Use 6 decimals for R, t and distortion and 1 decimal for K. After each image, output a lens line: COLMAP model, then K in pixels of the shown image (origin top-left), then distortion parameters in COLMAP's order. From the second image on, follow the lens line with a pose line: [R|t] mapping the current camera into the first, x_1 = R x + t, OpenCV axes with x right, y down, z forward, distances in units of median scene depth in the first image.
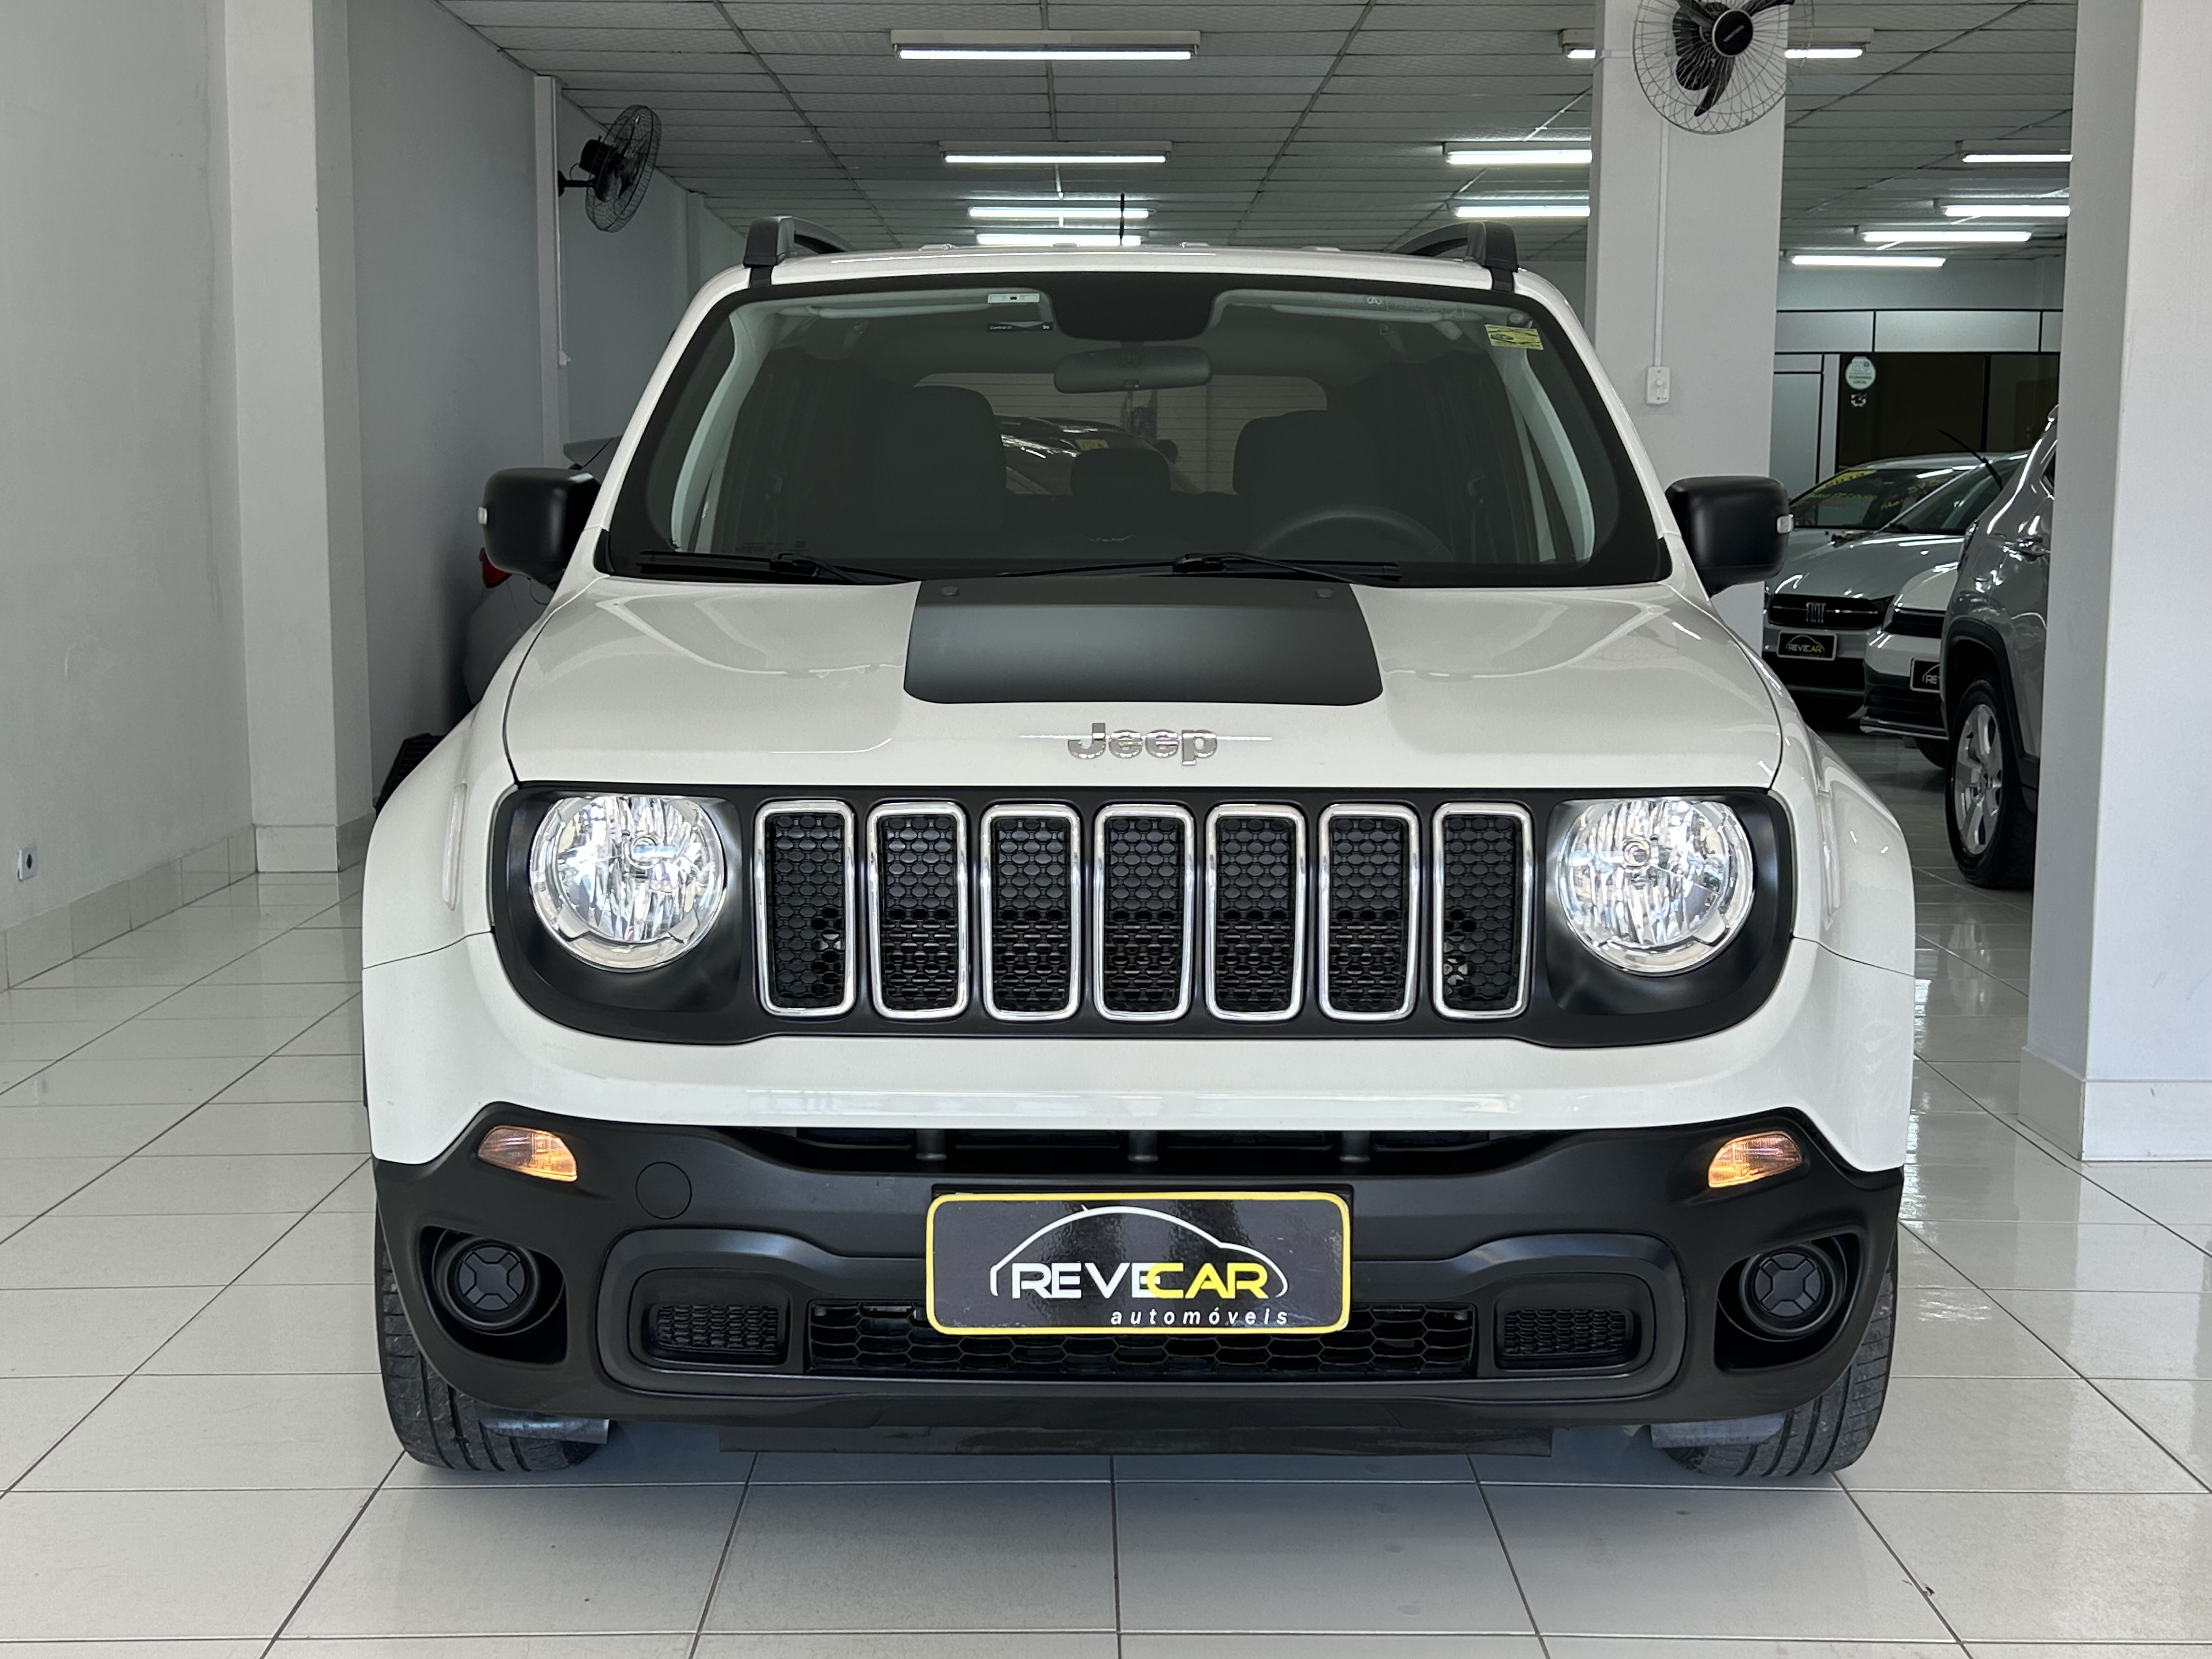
lens RADIAL K [[2826.6, 0, 1106.0], [0, 2826.6, 829.5], [0, 0, 1]] dist [0.086172, -0.021238]
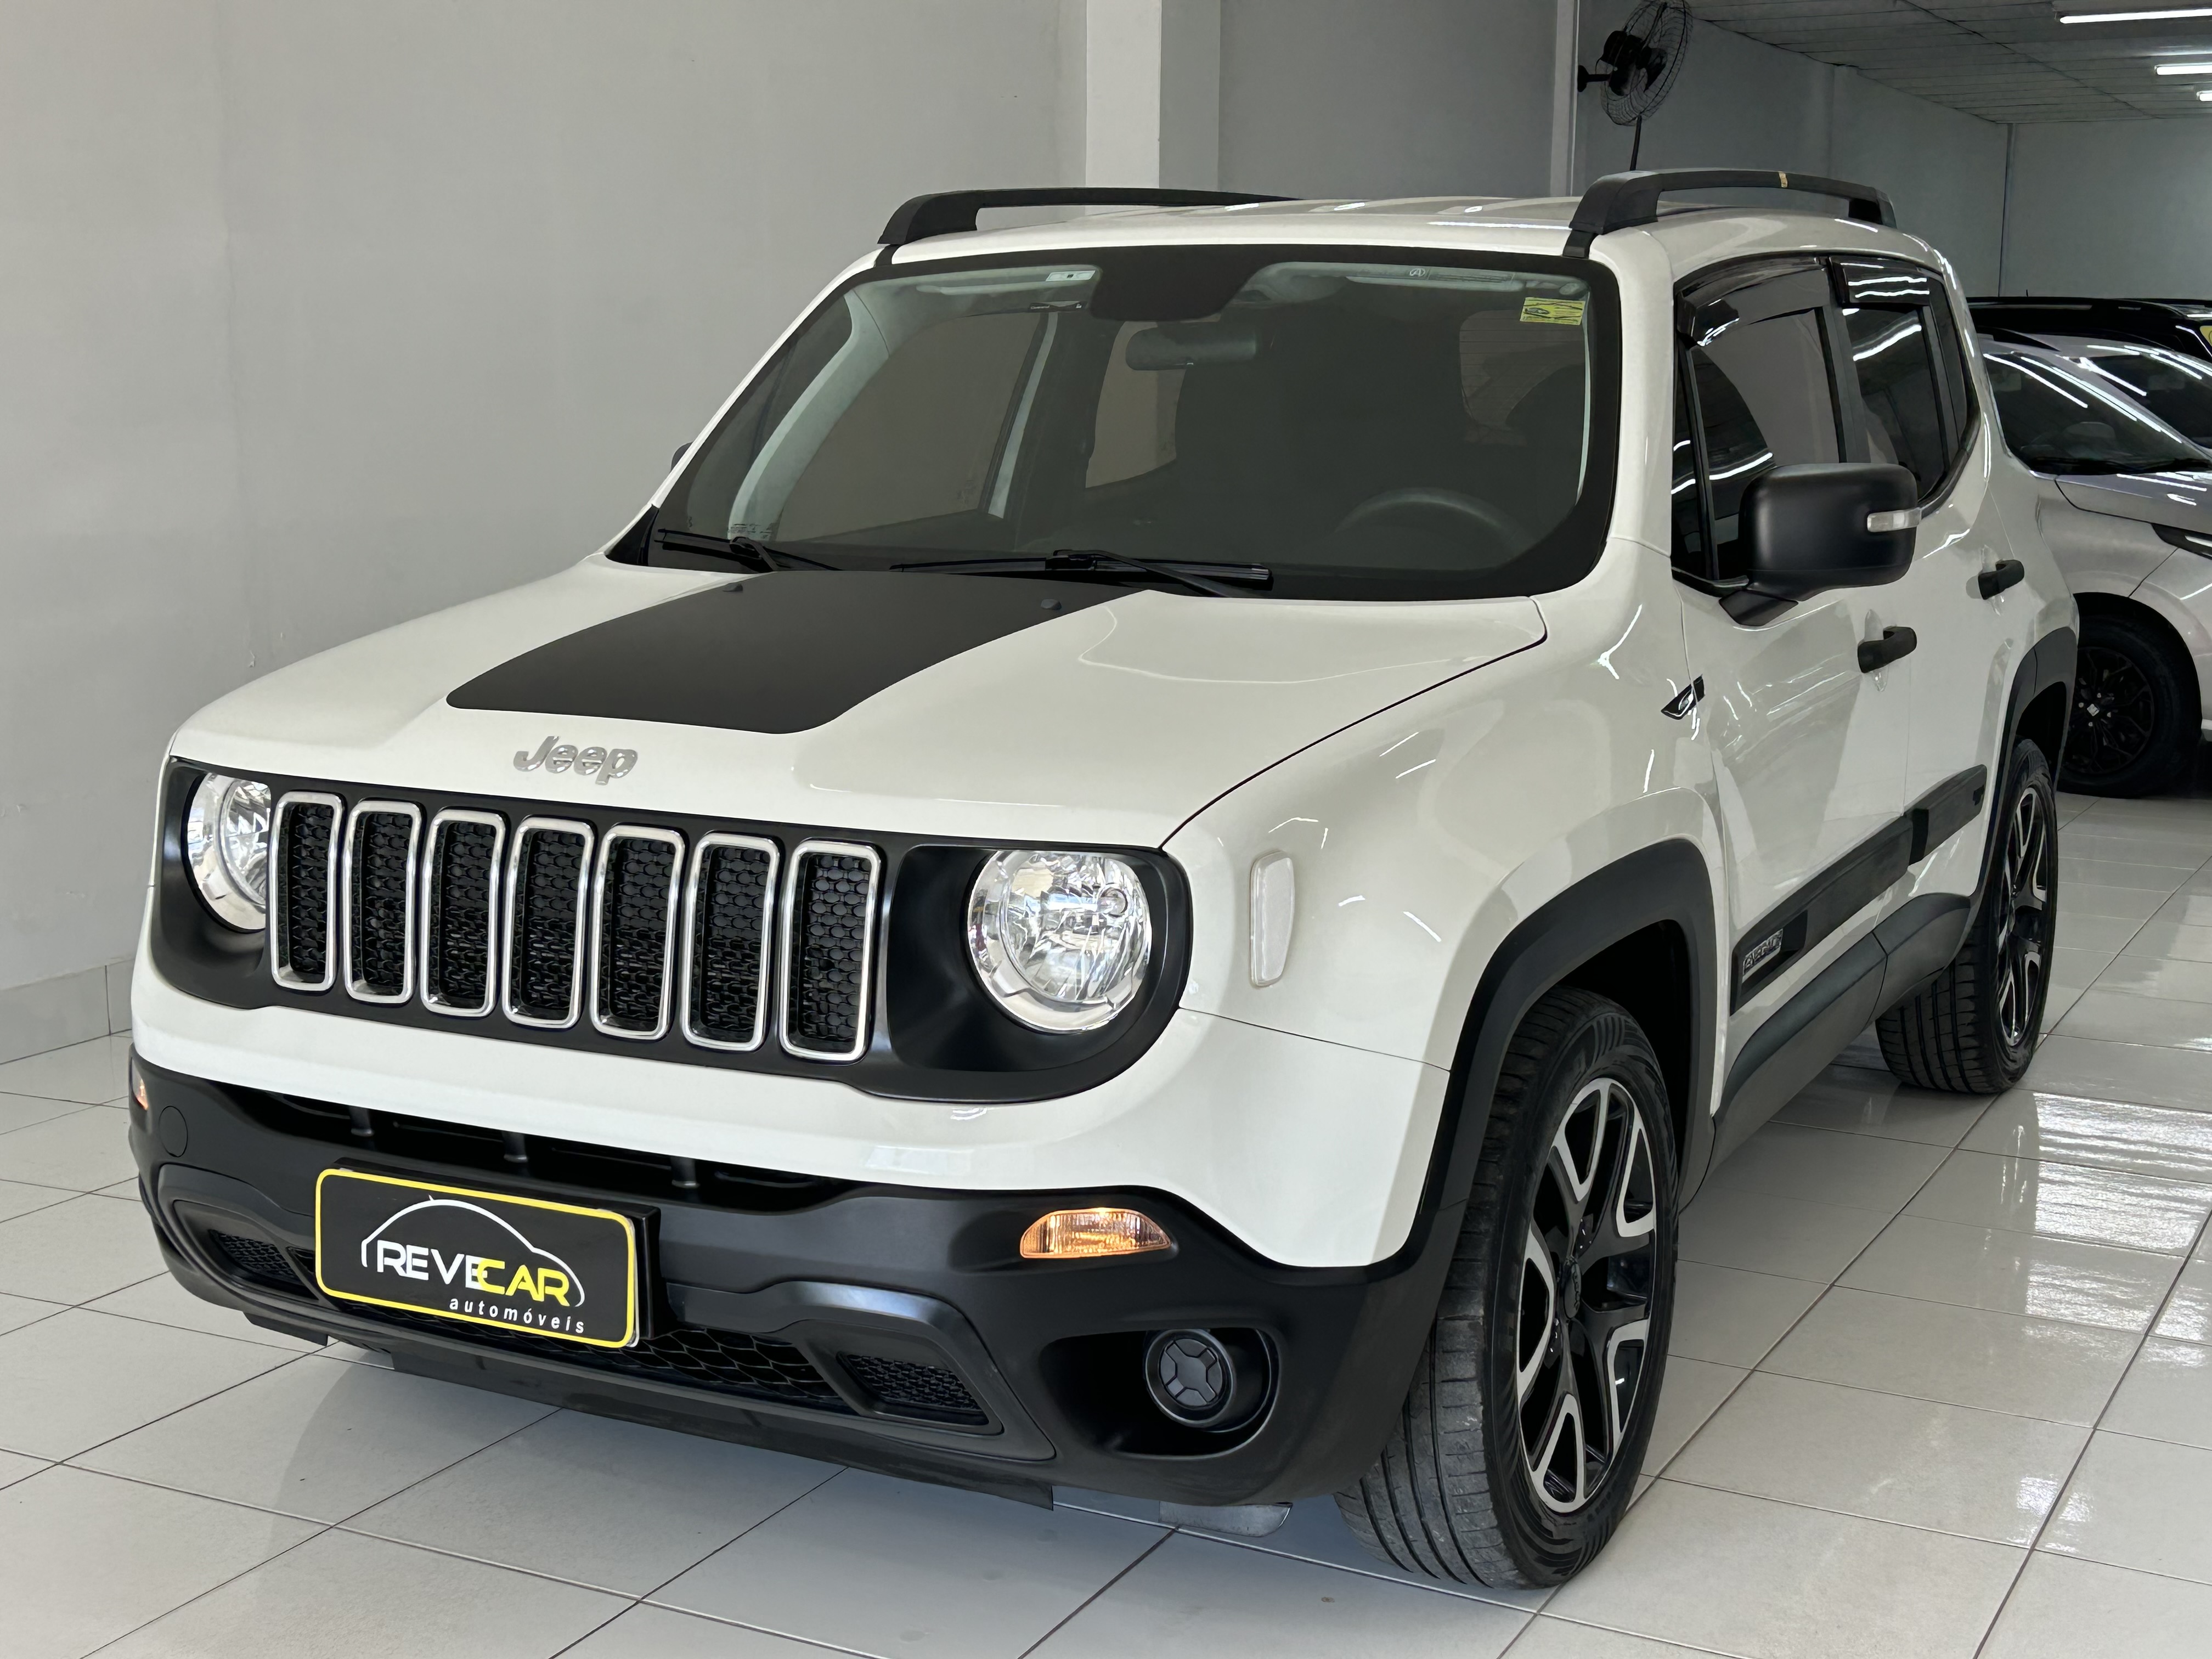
lens RADIAL K [[2893.8, 0, 1106.0], [0, 2893.8, 829.5], [0, 0, 1]] dist [0.091643, -0.095329]
pose [[0.885485, 0.074209, -0.458704, 0.705588], [-0.055224, 0.996975, 0.054686, -0.077363], [0.461375, -0.023093, 0.886905, 0.151591]]
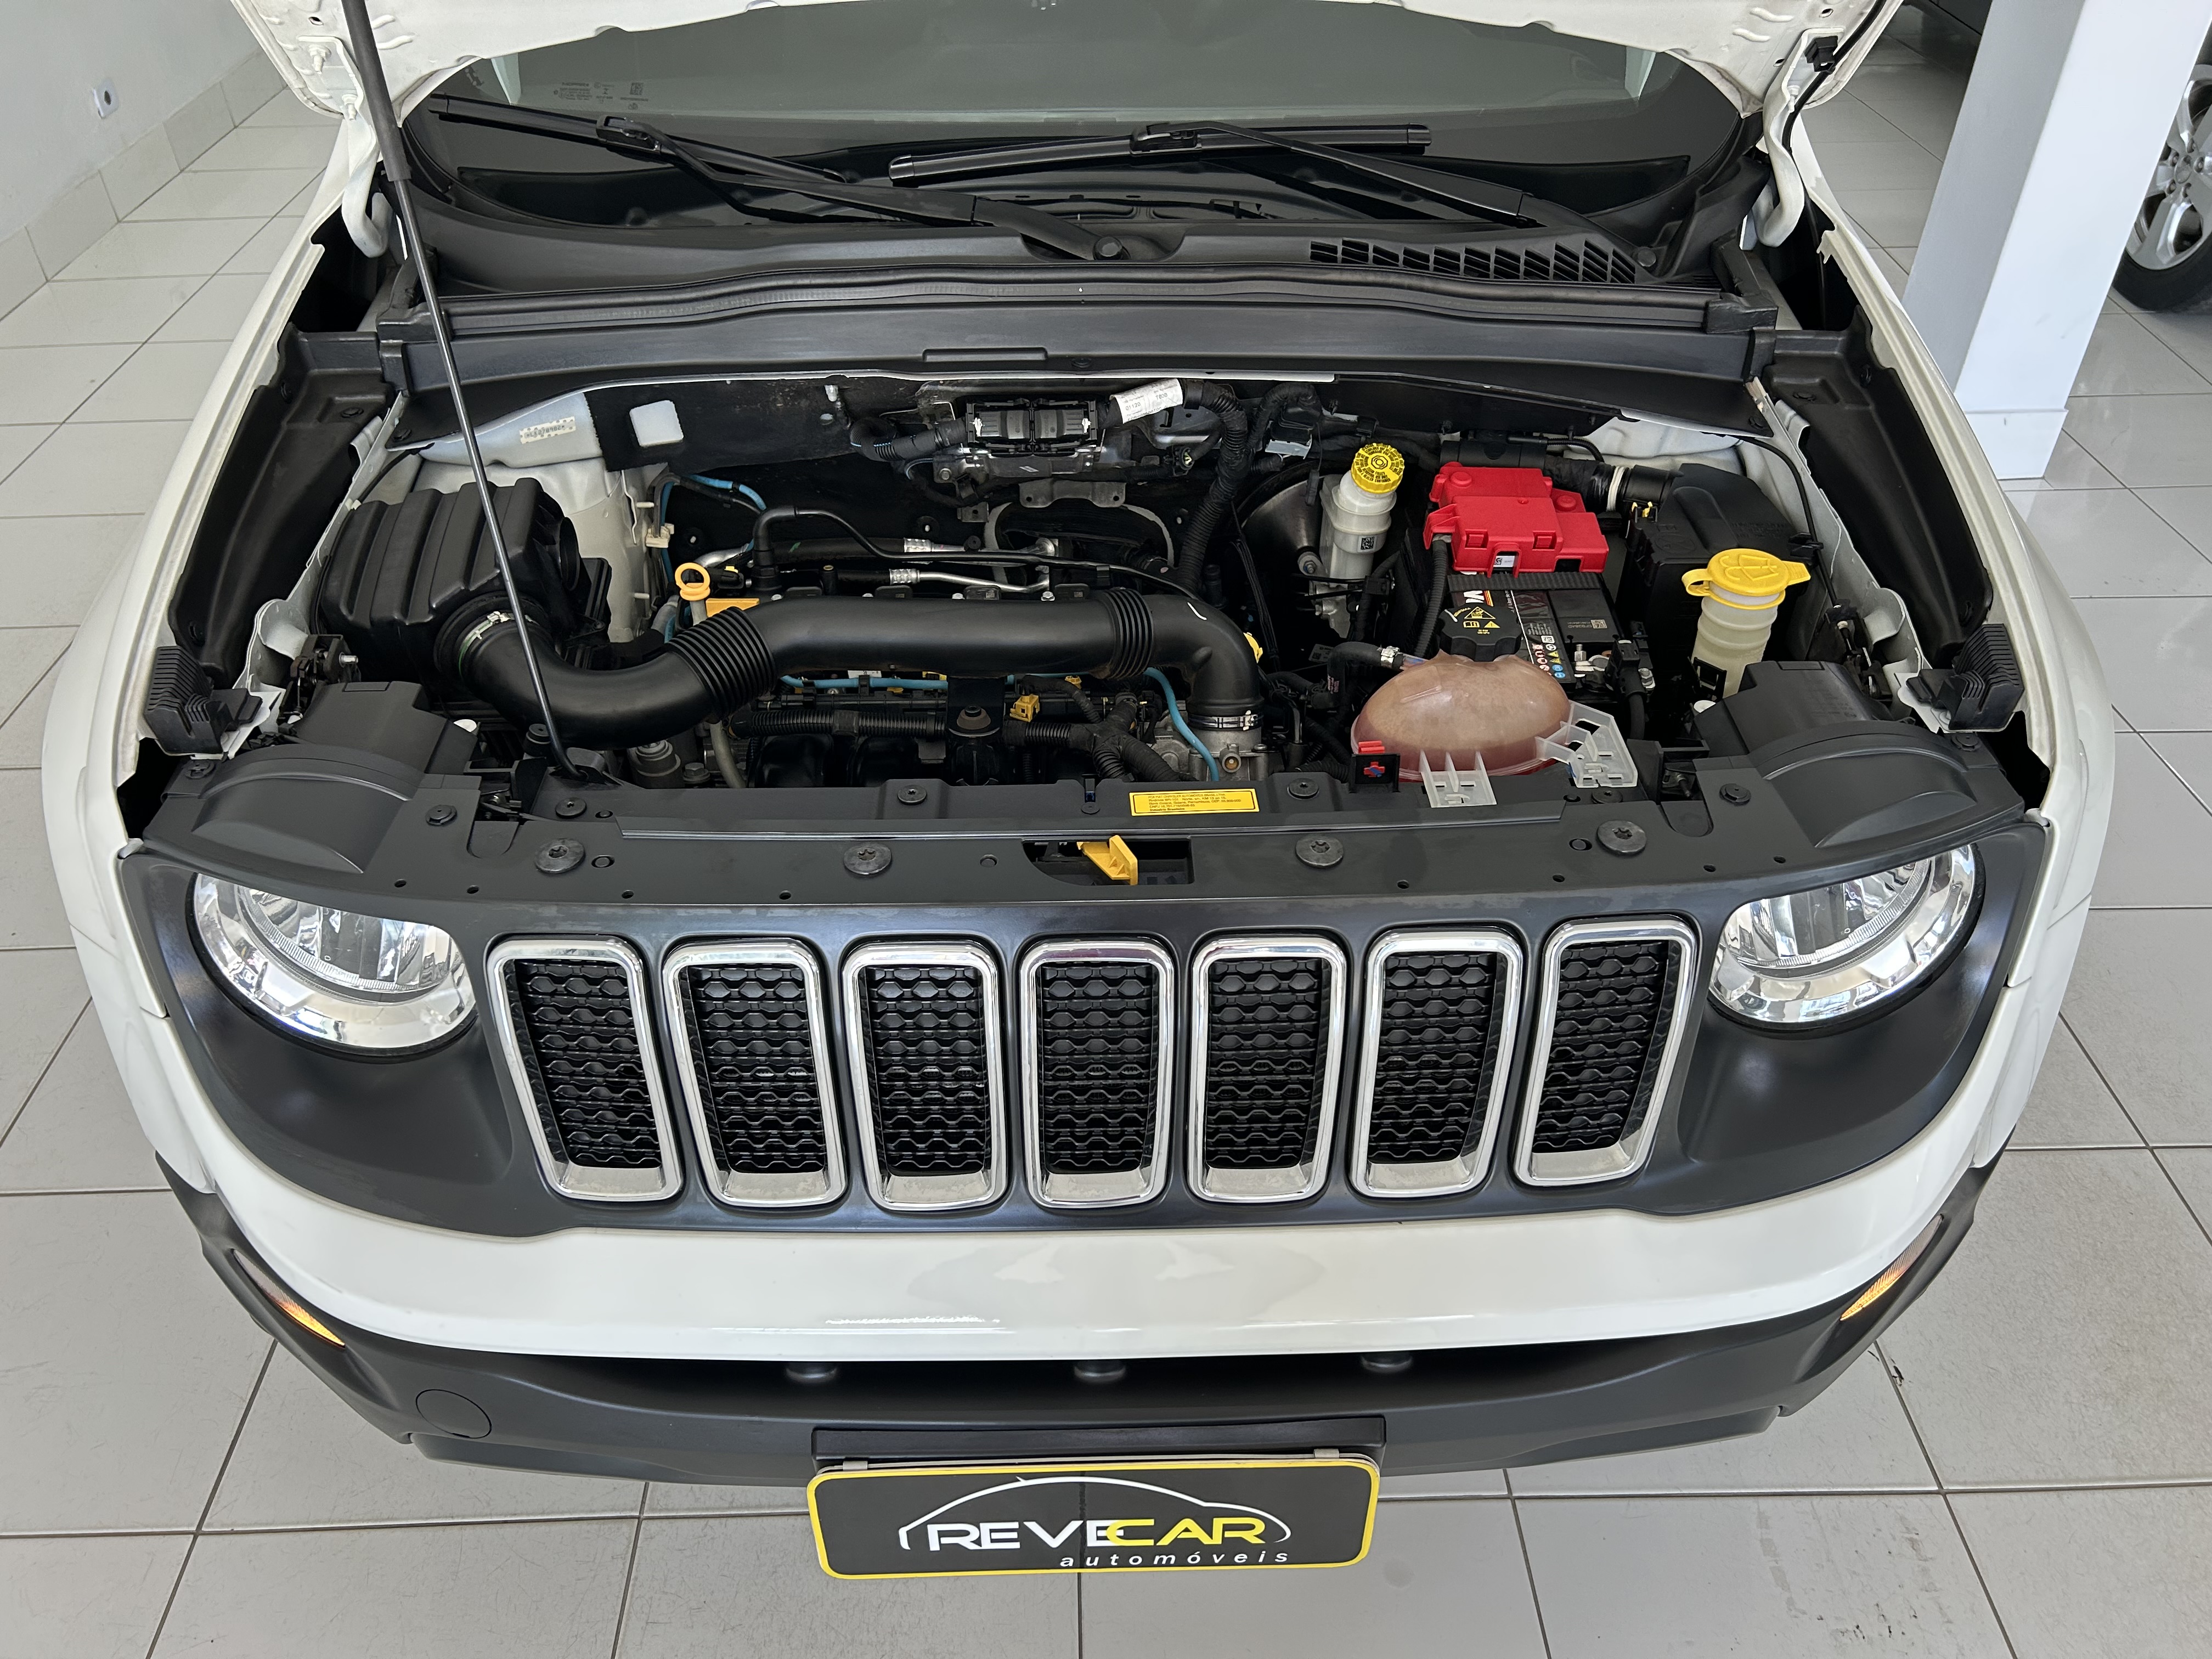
lens RADIAL K [[1647.4, 0, 1106.0], [0, 1647.4, 829.5], [0, 0, 1]] dist [0.083465, -0.143471]
pose [[0.999769, -0.017275, 0.012783, 0.011892], [0.007621, 0.841163, 0.540728, -0.239783], [-0.020094, -0.540506, 0.841100, 0.727063]]
